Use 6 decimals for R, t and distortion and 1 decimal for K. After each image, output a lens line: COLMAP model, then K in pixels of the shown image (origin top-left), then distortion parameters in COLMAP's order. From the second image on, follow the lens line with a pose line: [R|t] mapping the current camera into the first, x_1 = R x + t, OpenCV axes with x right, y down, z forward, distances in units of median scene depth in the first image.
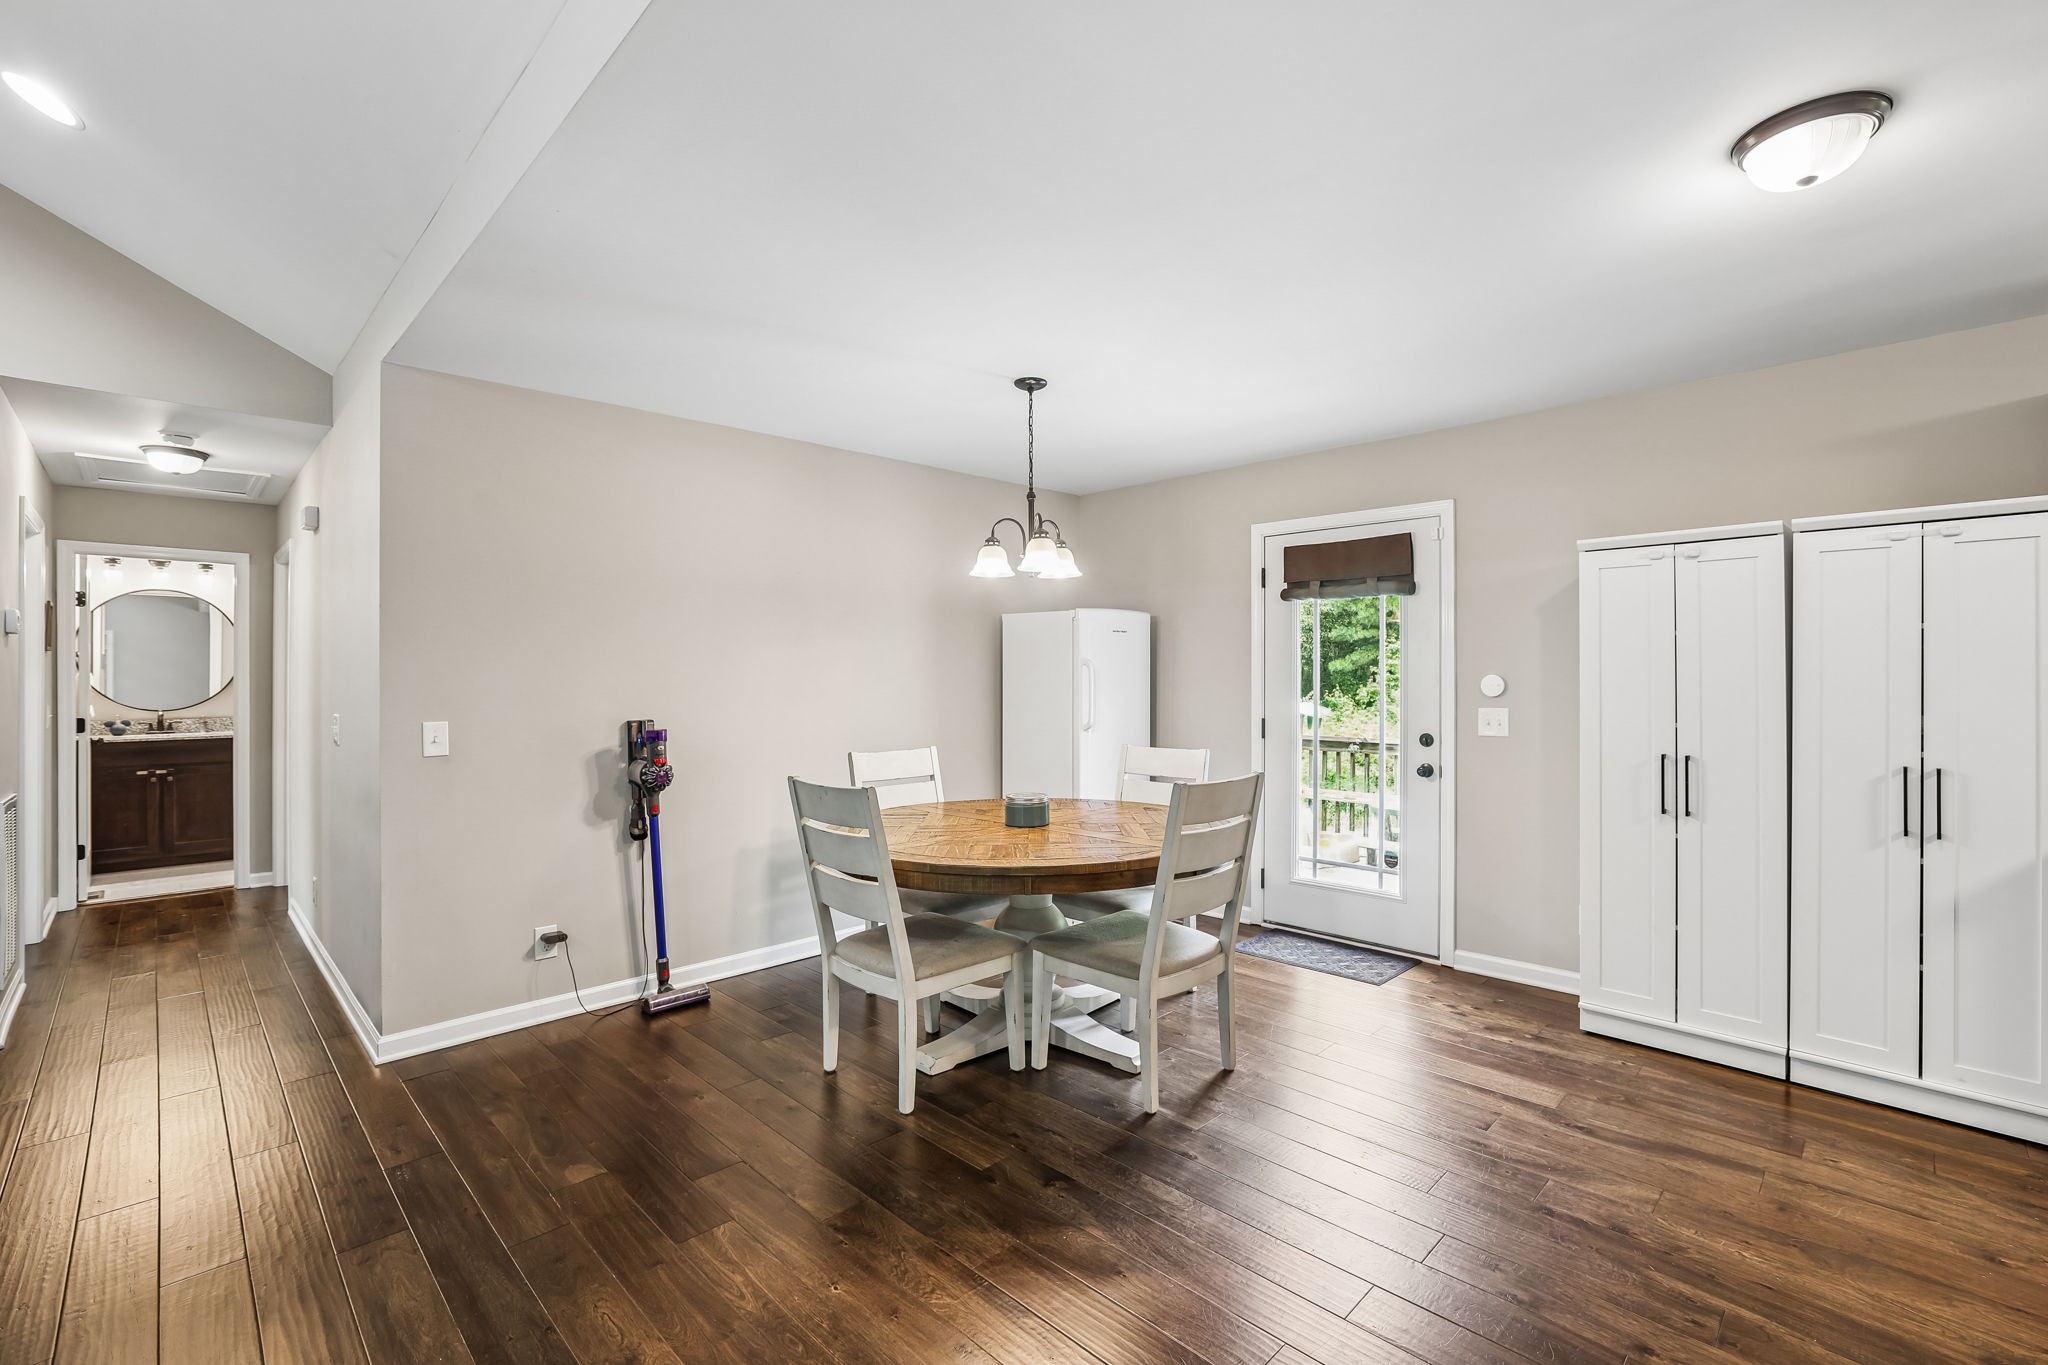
lens RADIAL K [[891.3, 0, 1039.9], [0, 891.3, 670.1], [0, 0, 1]] dist [-0.045892, 0.016520]
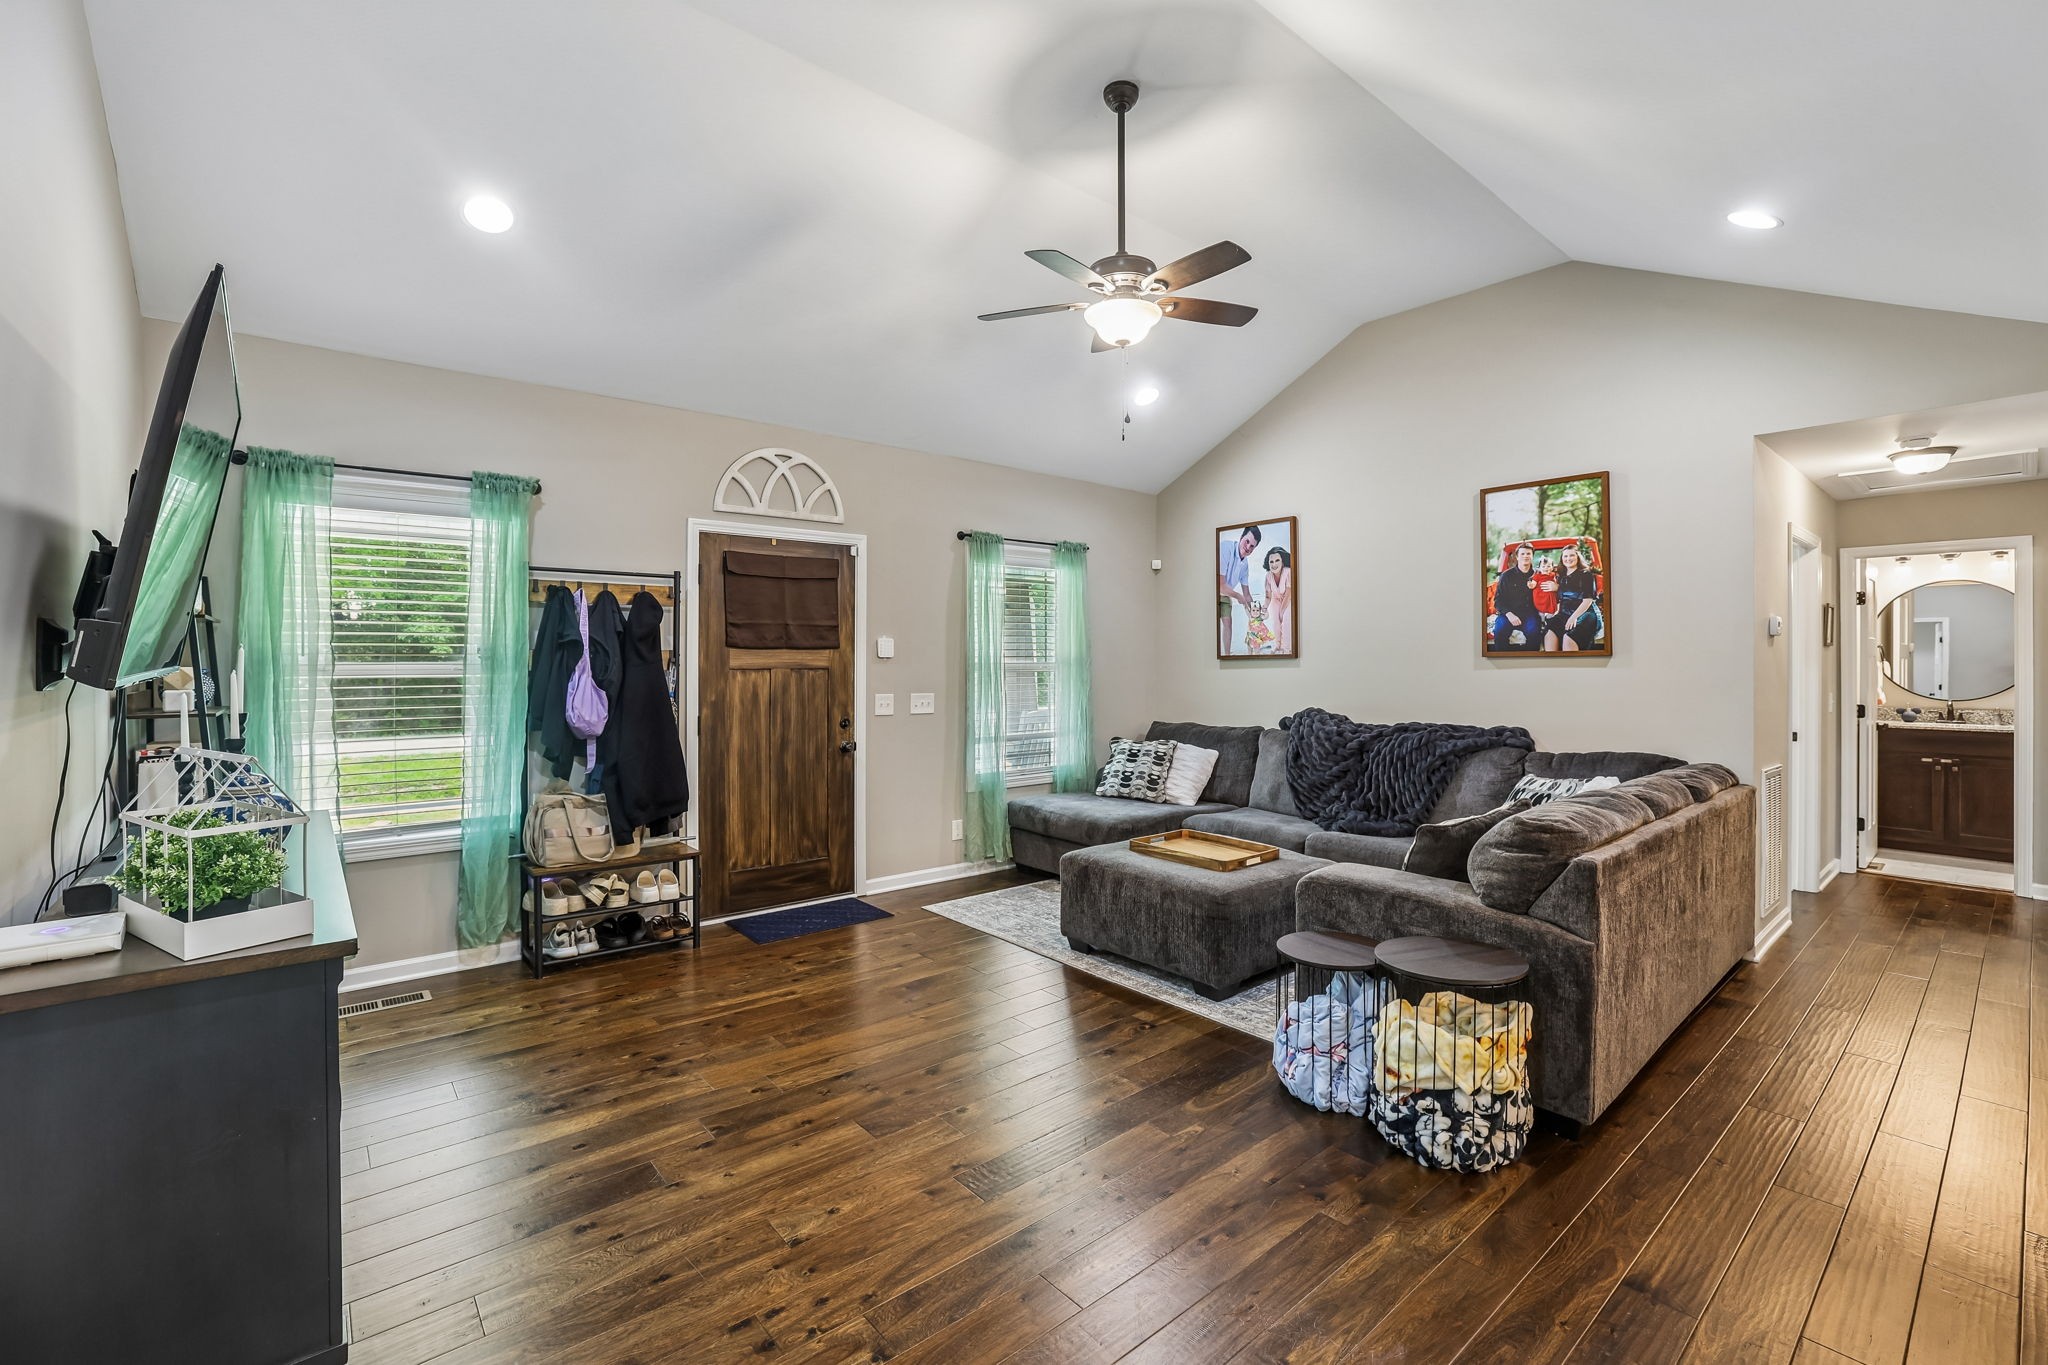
lens RADIAL K [[894.7, 0, 1029.7], [0, 894.7, 659.6], [0, 0, 1]] dist [-0.053686, 0.024534]
pose [[-0.085433, 0.001556, -0.996343, 0.123711], [0.006569, 0.999978, 0.000999, -0.012824], [0.996322, -0.006459, -0.085441, 0.023897]]
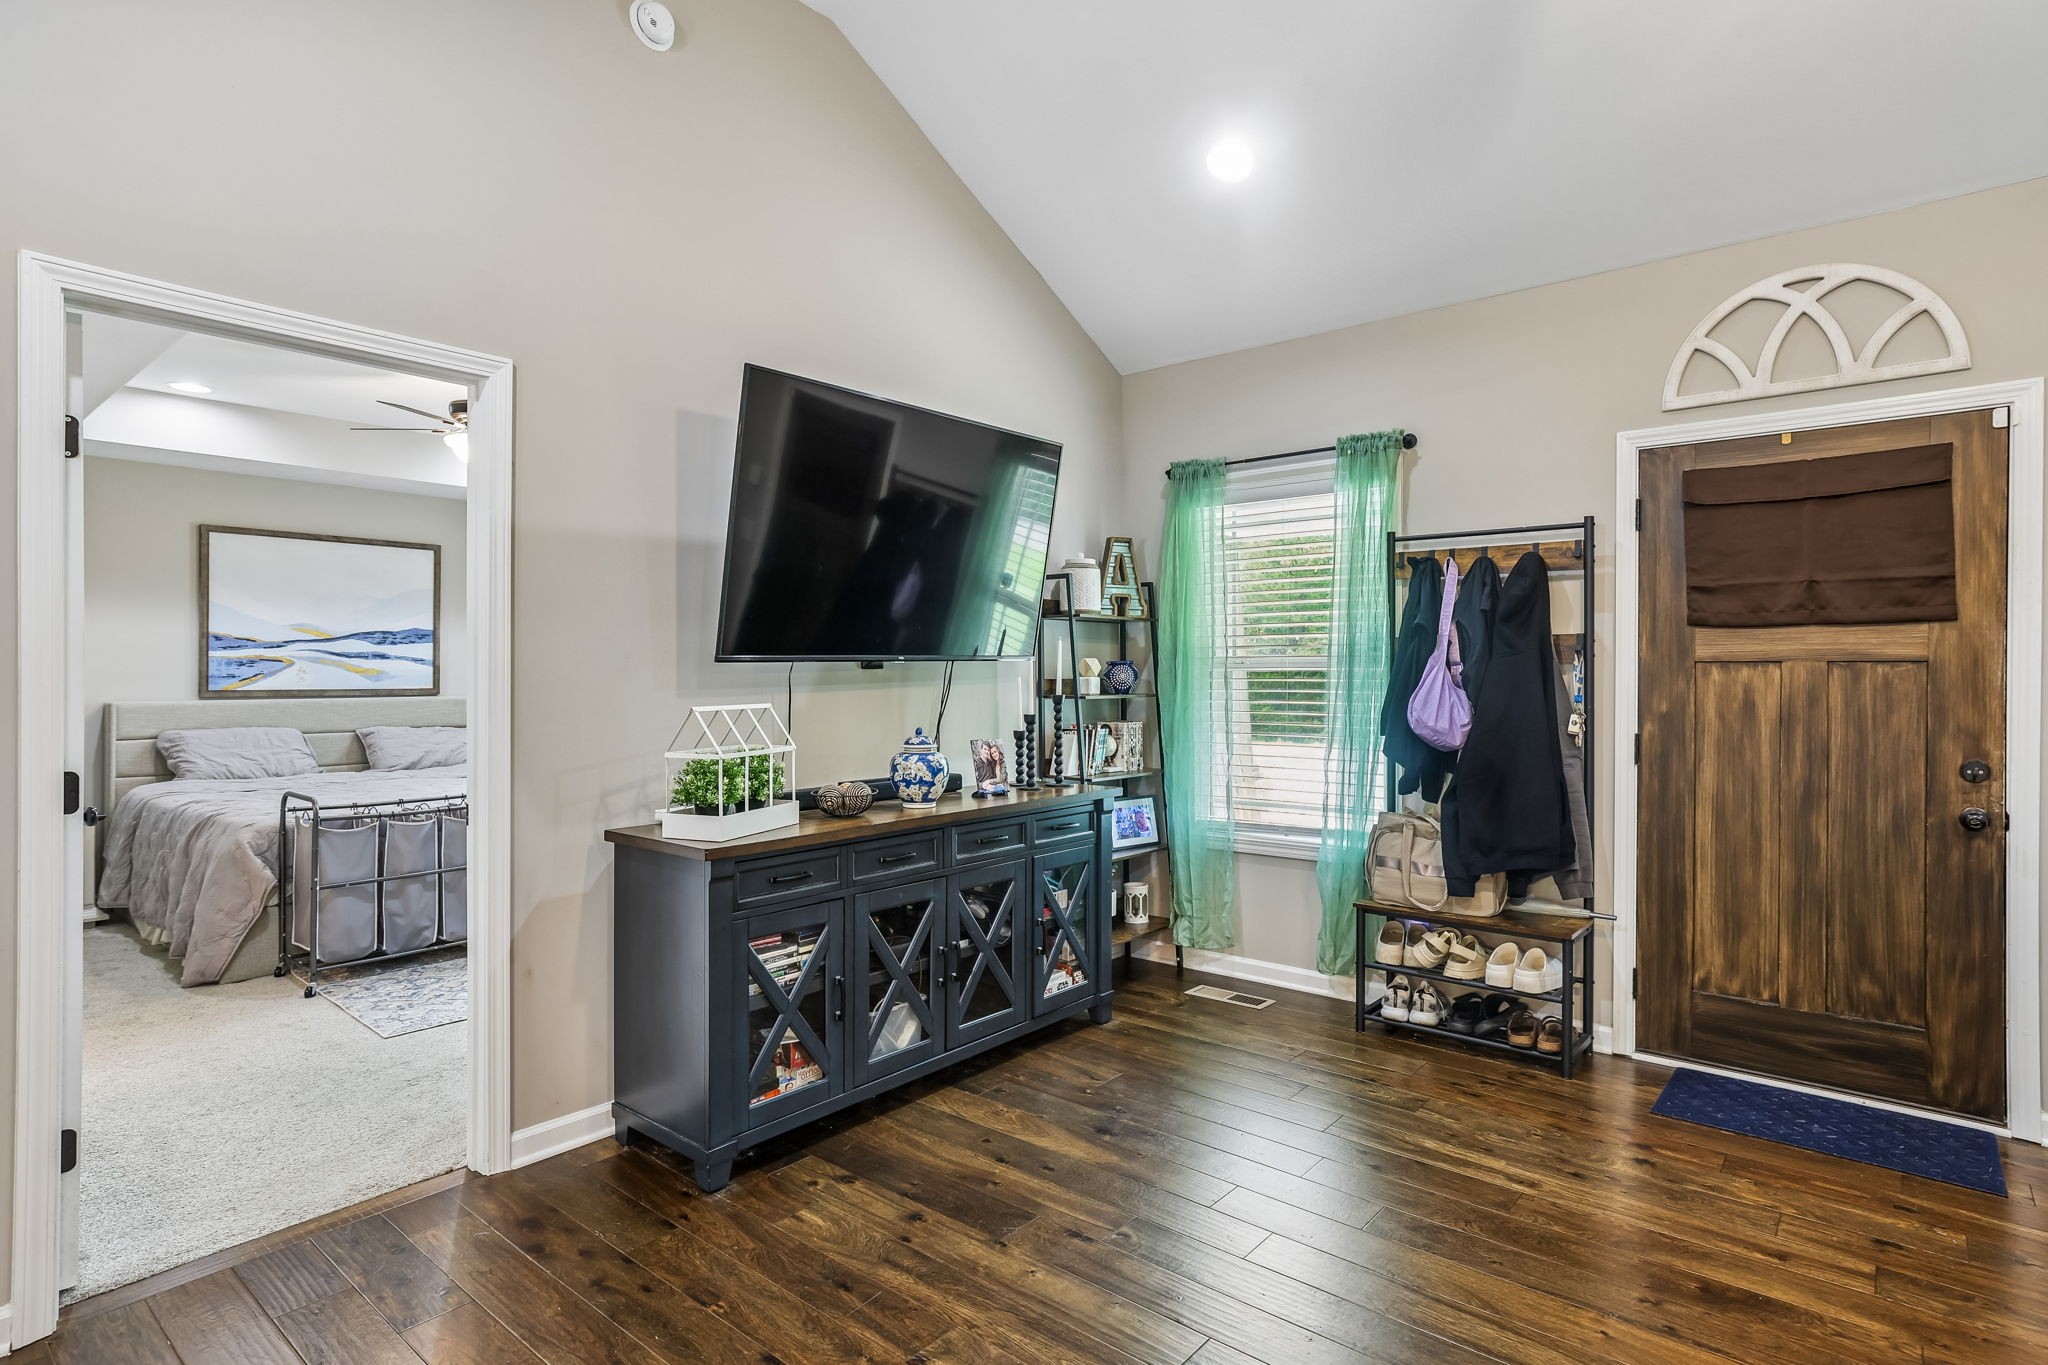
lens RADIAL K [[1065.7, 0, 1016.4], [0, 1065.7, 674.6], [0, 0, 1]] dist [-0.027819, 0.021285]
pose [[-0.996907, 0.001125, -0.078586, -0.369071], [0.001511, 0.999987, -0.004852, 0.010788], [0.078579, -0.004955, -0.996896, 0.327438]]
